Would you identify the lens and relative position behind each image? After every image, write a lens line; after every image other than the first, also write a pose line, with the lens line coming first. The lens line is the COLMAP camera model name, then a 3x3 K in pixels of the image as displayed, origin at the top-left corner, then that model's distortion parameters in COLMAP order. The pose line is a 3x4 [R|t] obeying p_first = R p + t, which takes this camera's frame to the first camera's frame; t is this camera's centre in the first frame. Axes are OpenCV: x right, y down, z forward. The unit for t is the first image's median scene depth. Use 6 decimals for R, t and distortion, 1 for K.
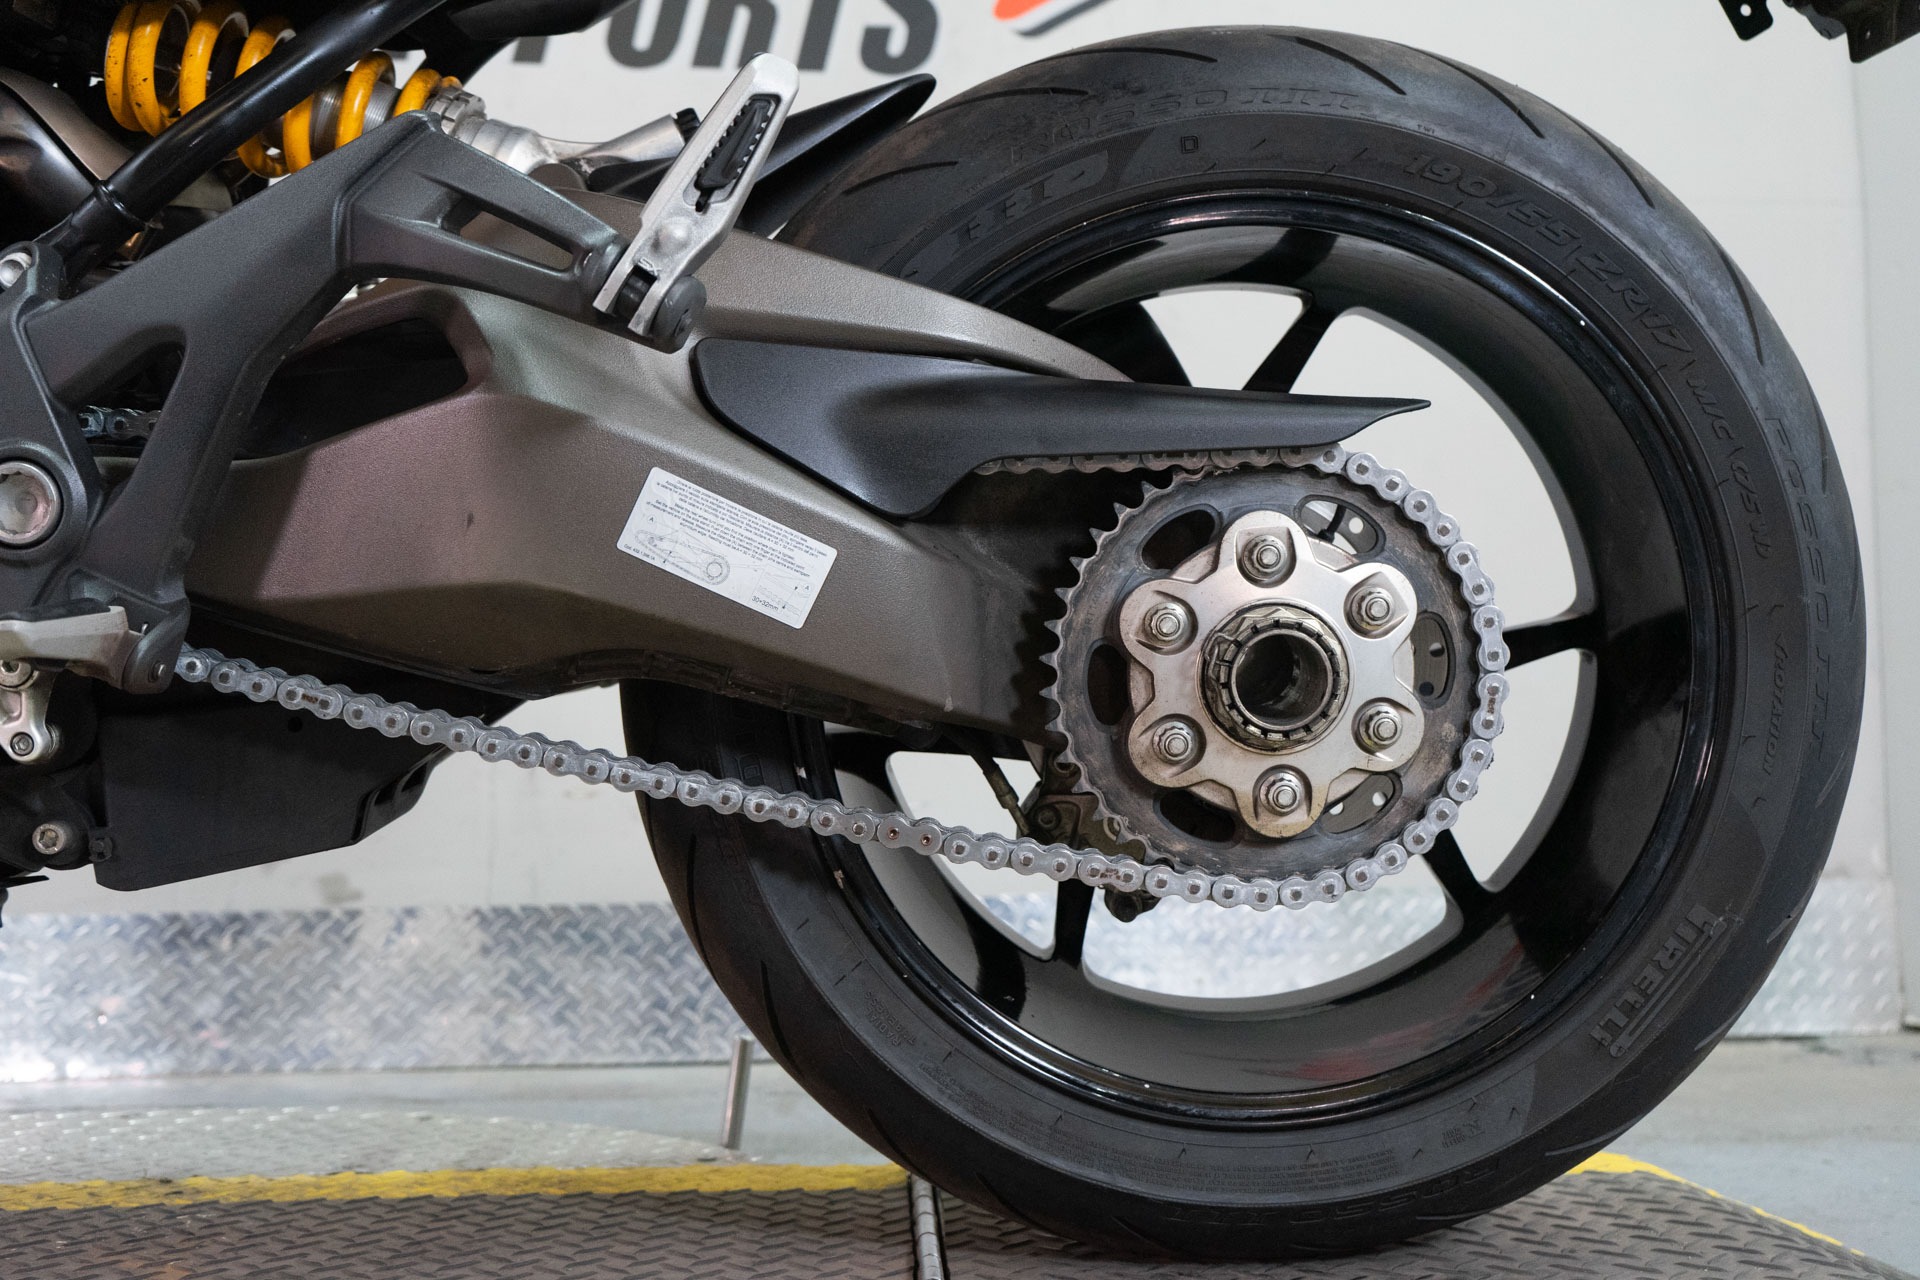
lens RADIAL K [[1928.1, 0, 960.0], [0, 1928.1, 640.0], [0, 0, 1]] dist [0.005583, -0.001877]
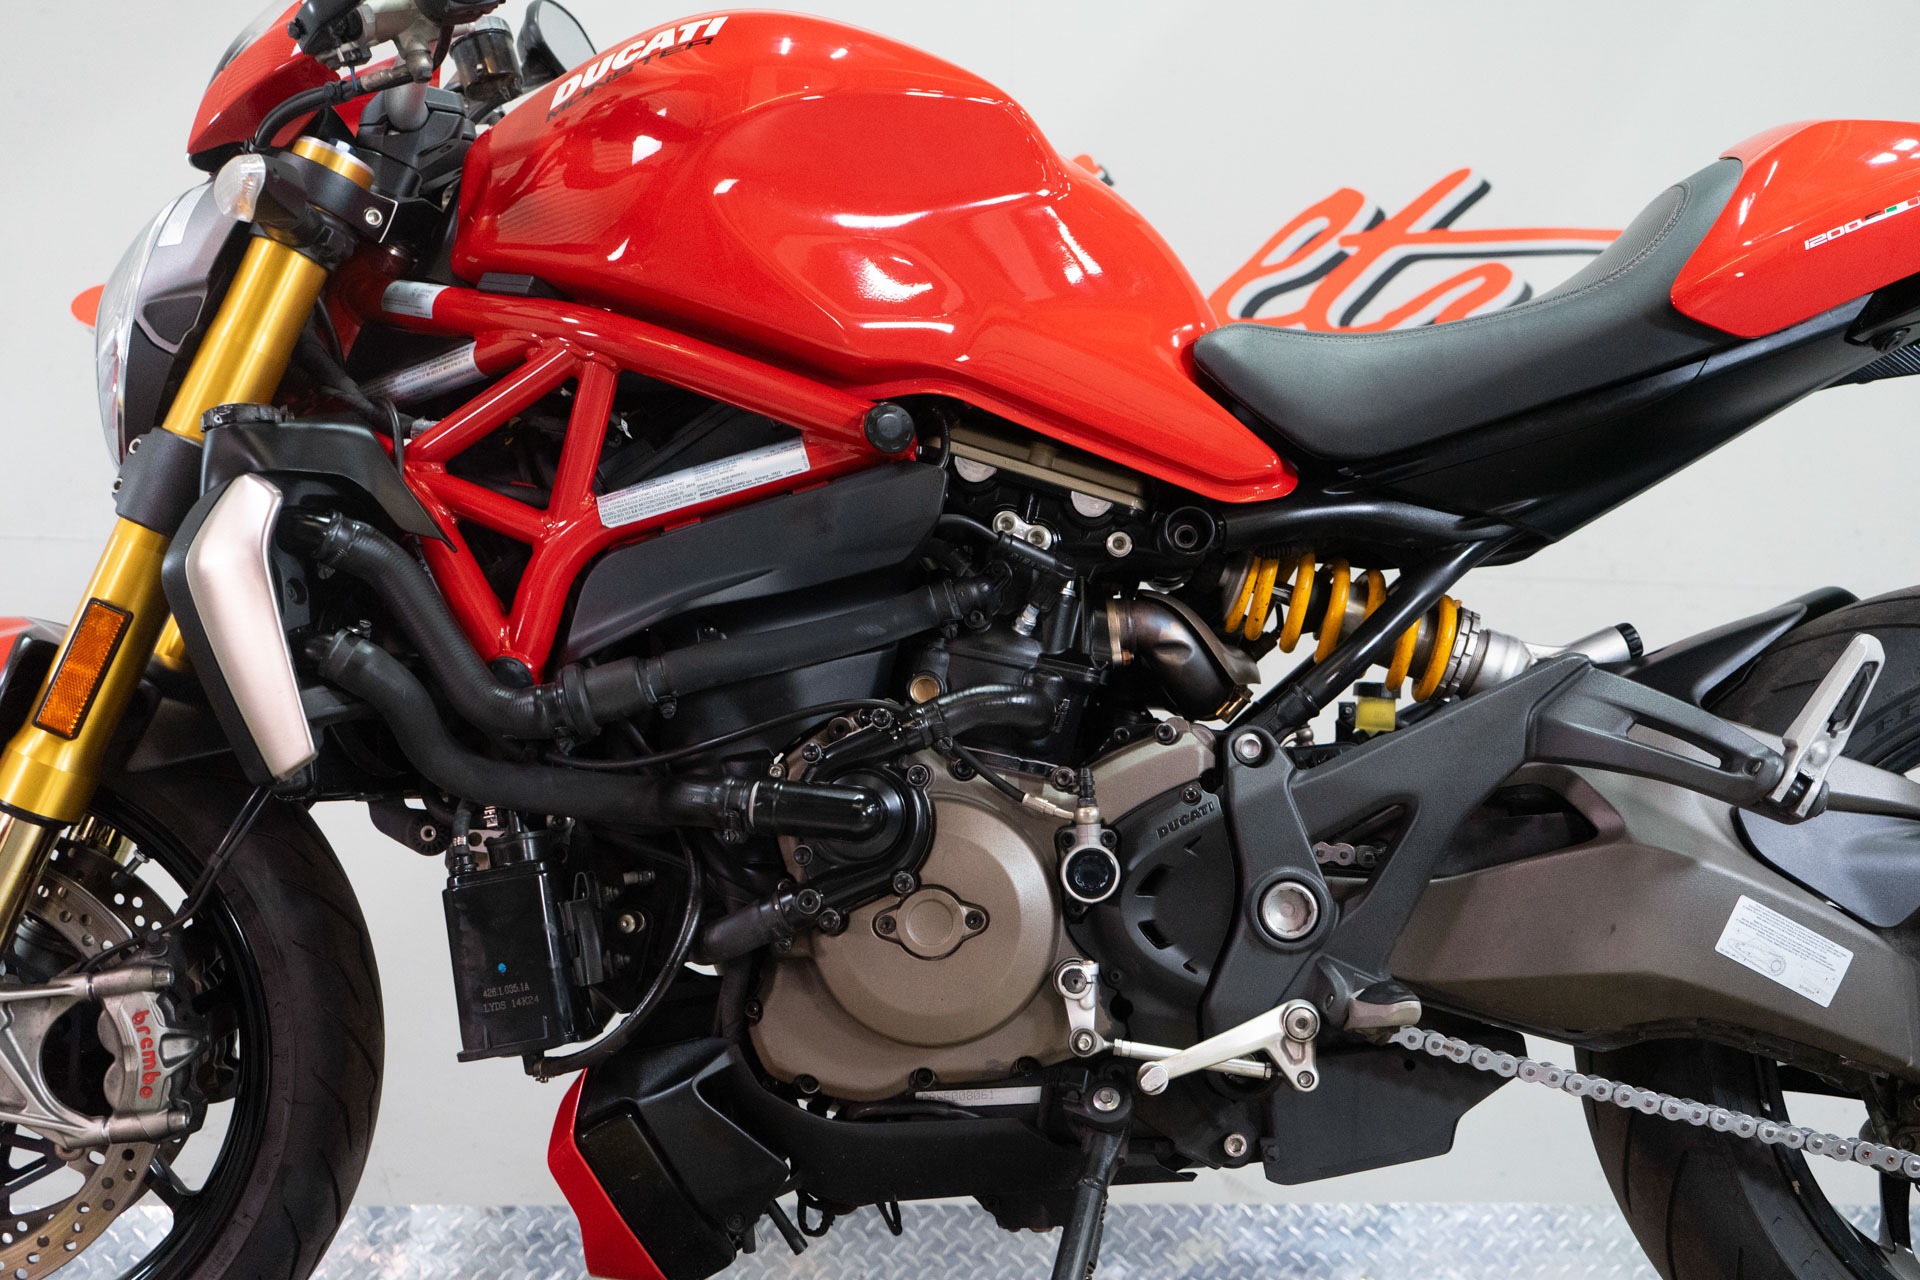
lens RADIAL K [[1927.0, 0, 960.0], [0, 1927.0, 640.0], [0, 0, 1]] dist [0.015198, -0.000111]
pose [[0.999684, 0.012419, -0.021874, -0.665429], [-0.015588, 0.988367, -0.151288, -0.045793], [0.019741, 0.151581, 0.988248, -0.457210]]
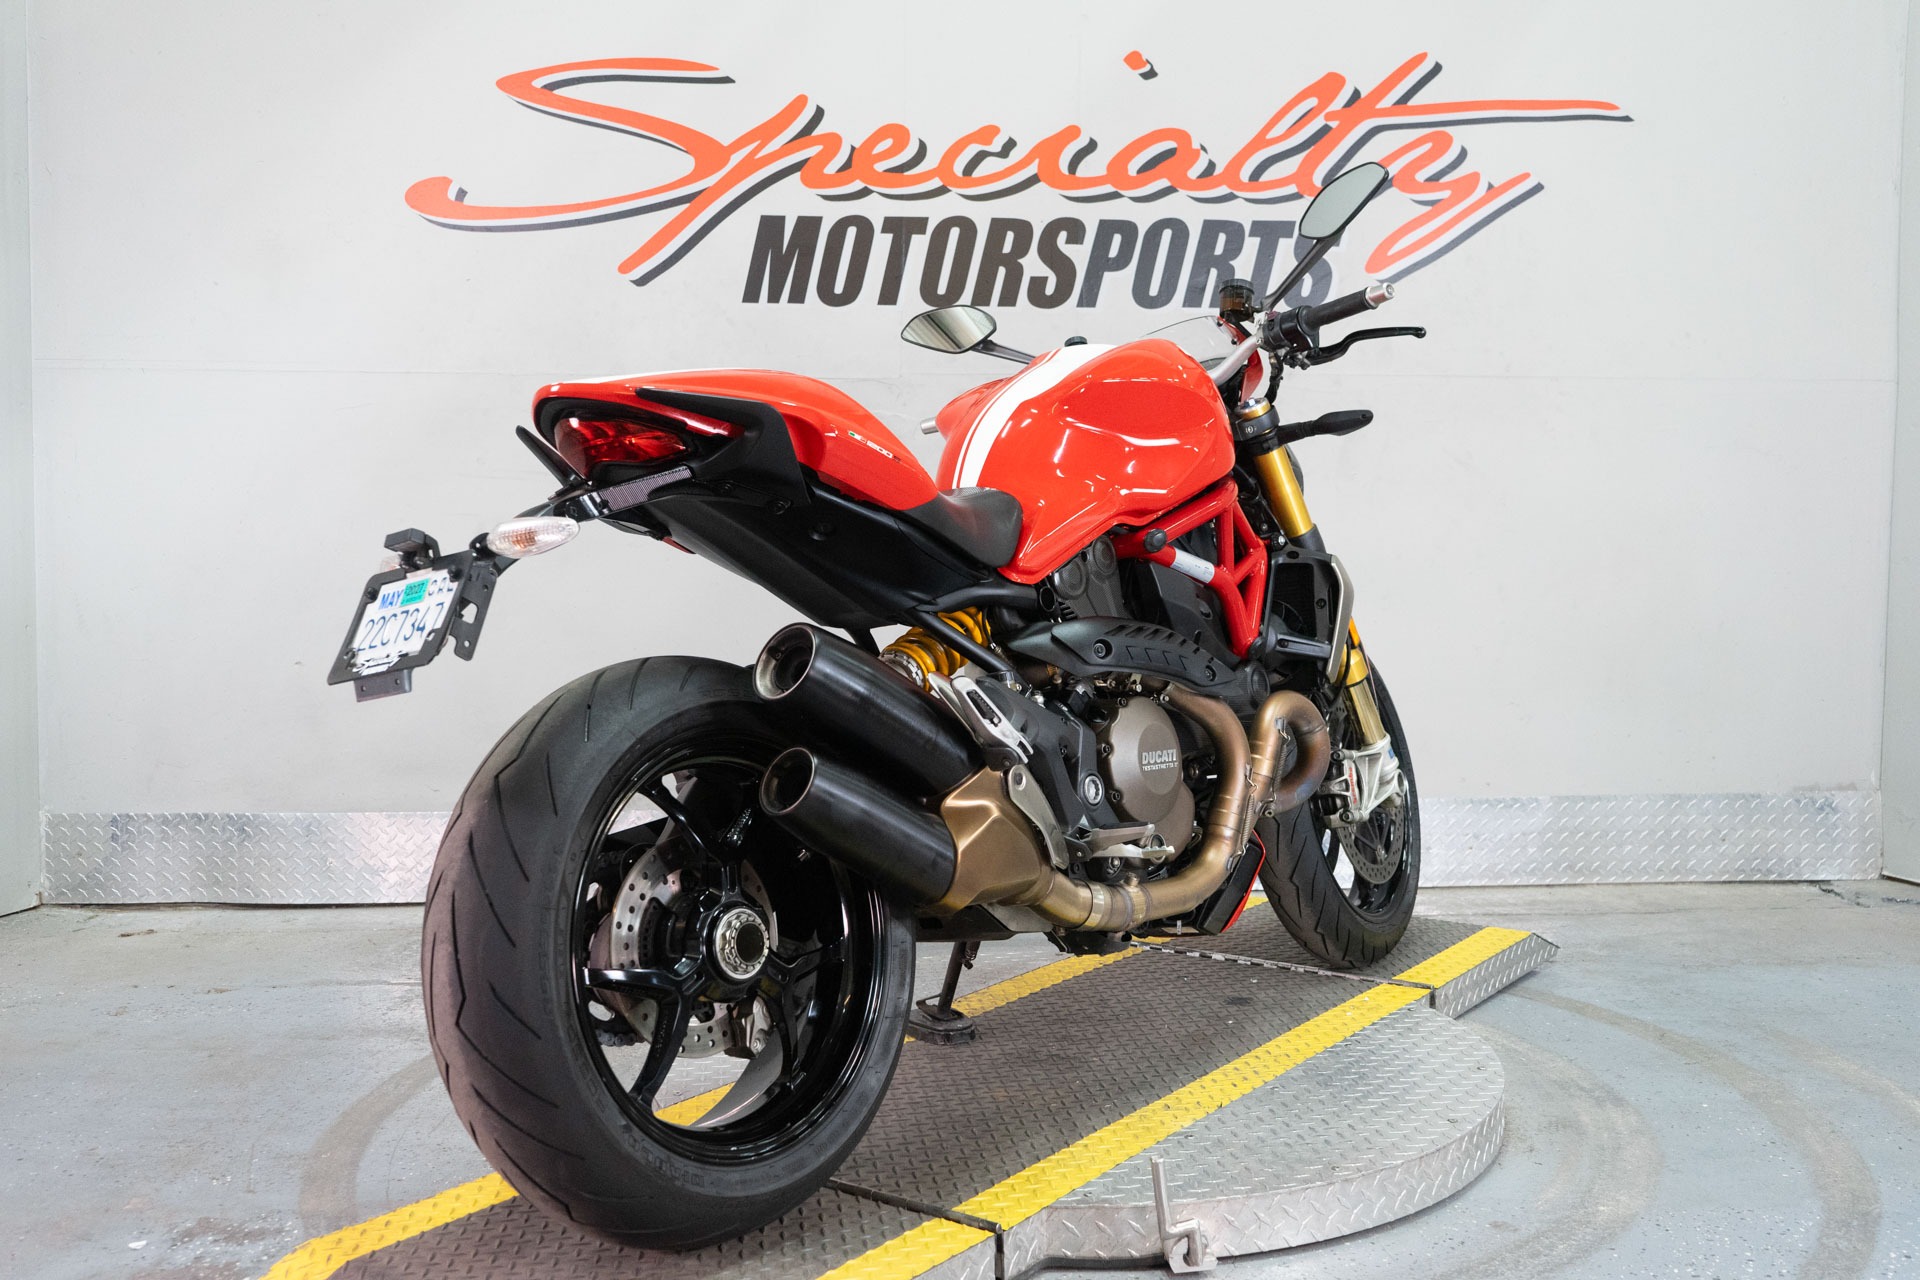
lens RADIAL K [[1875.0, 0, 960.0], [0, 1875.0, 640.0], [0, 0, 1]] dist [0.009068, 0.015459]
pose [[0.999176, 0.007968, -0.039785, -0.760109], [-0.001460, 0.986953, 0.161003, -0.785367], [0.040549, -0.160812, 0.986152, -1.858973]]
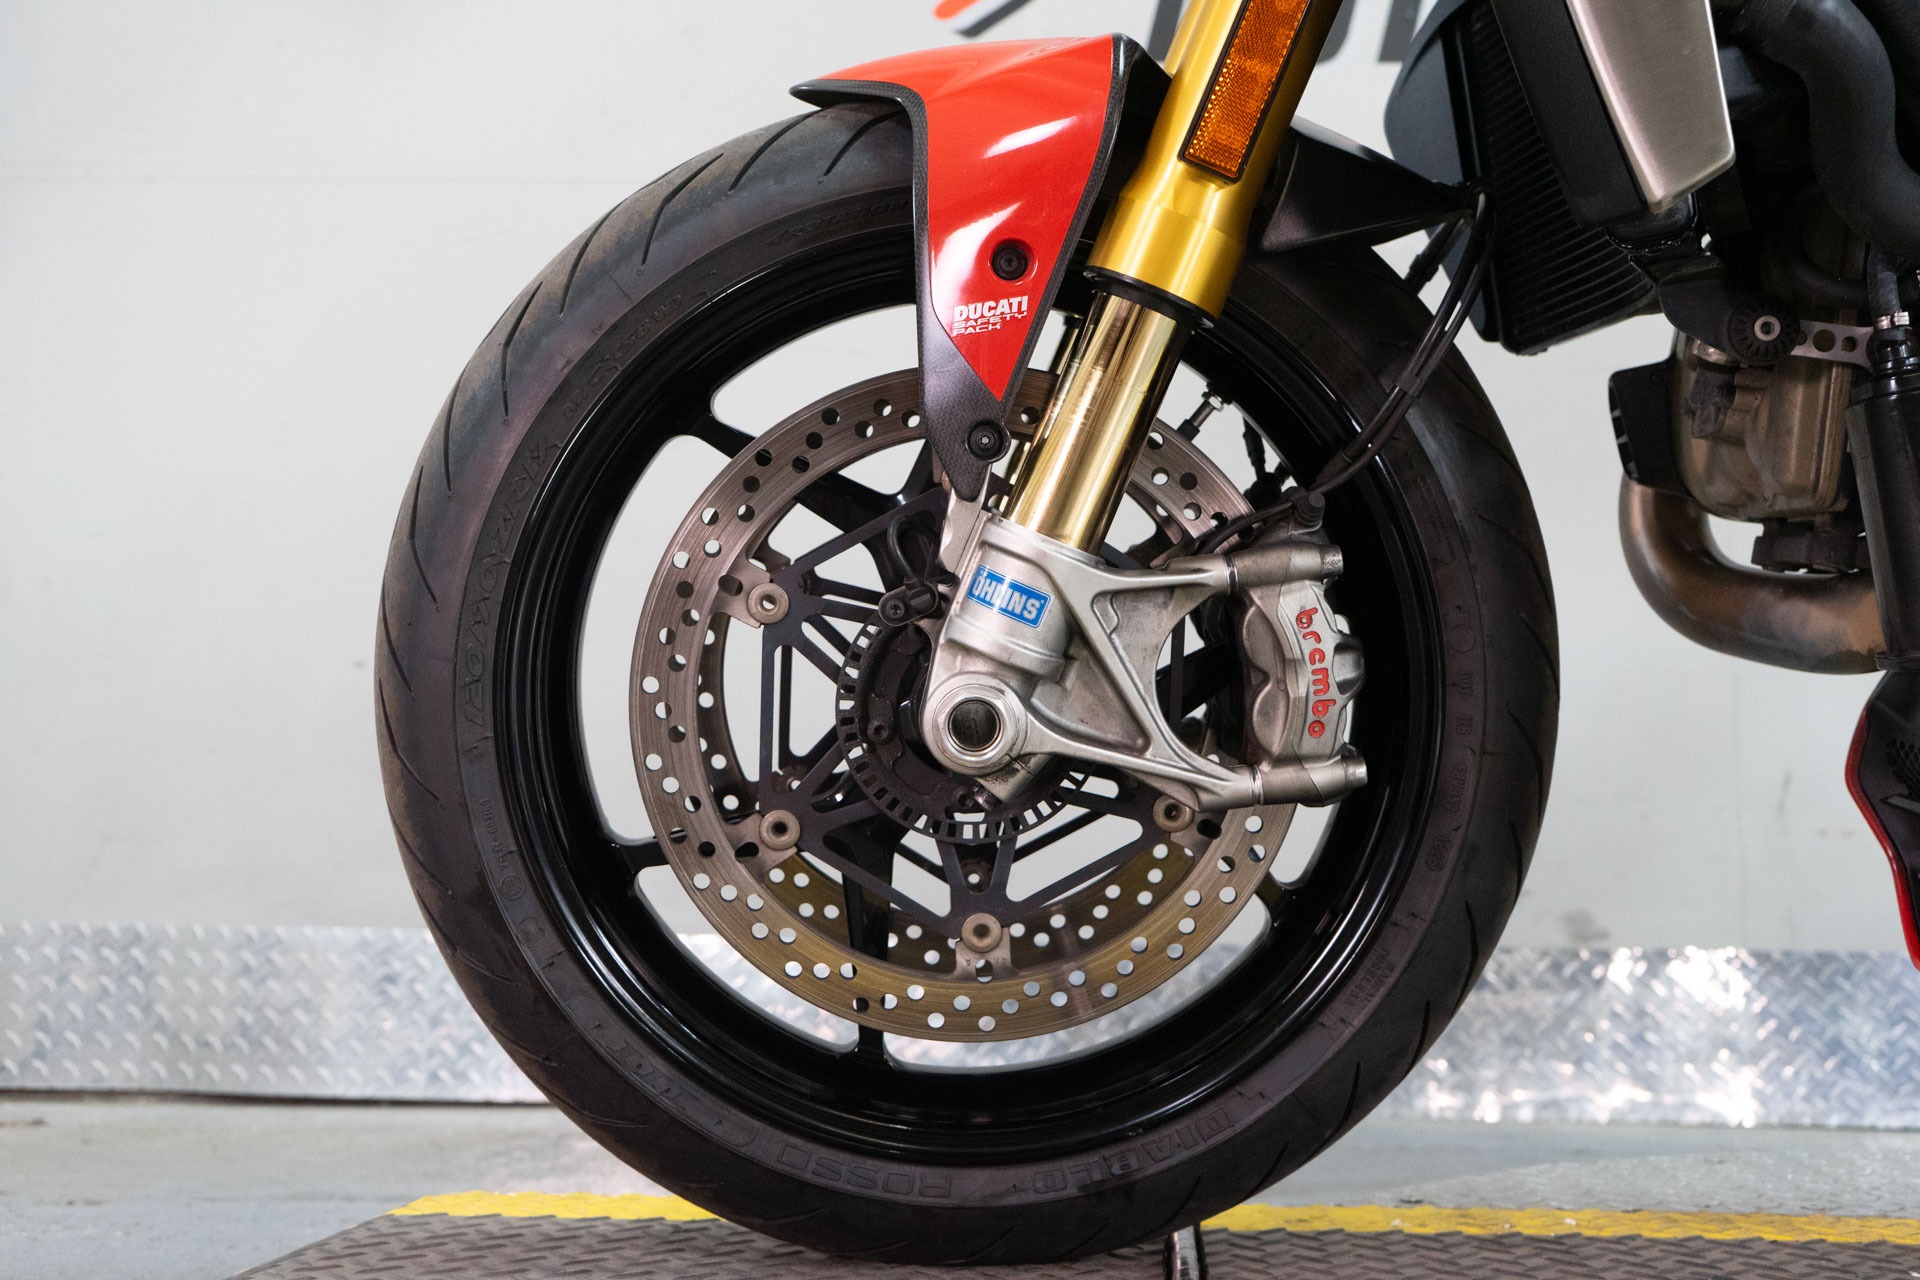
lens RADIAL K [[1939.0, 0, 960.0], [0, 1939.0, 640.0], [0, 0, 1]] dist [0.011212, 0.010128]
pose [[0.990467, 0.007262, -0.137556, -1.362090], [-0.012411, 0.999253, -0.036607, 0.075268], [0.137188, 0.037965, 0.989817, 0.036204]]
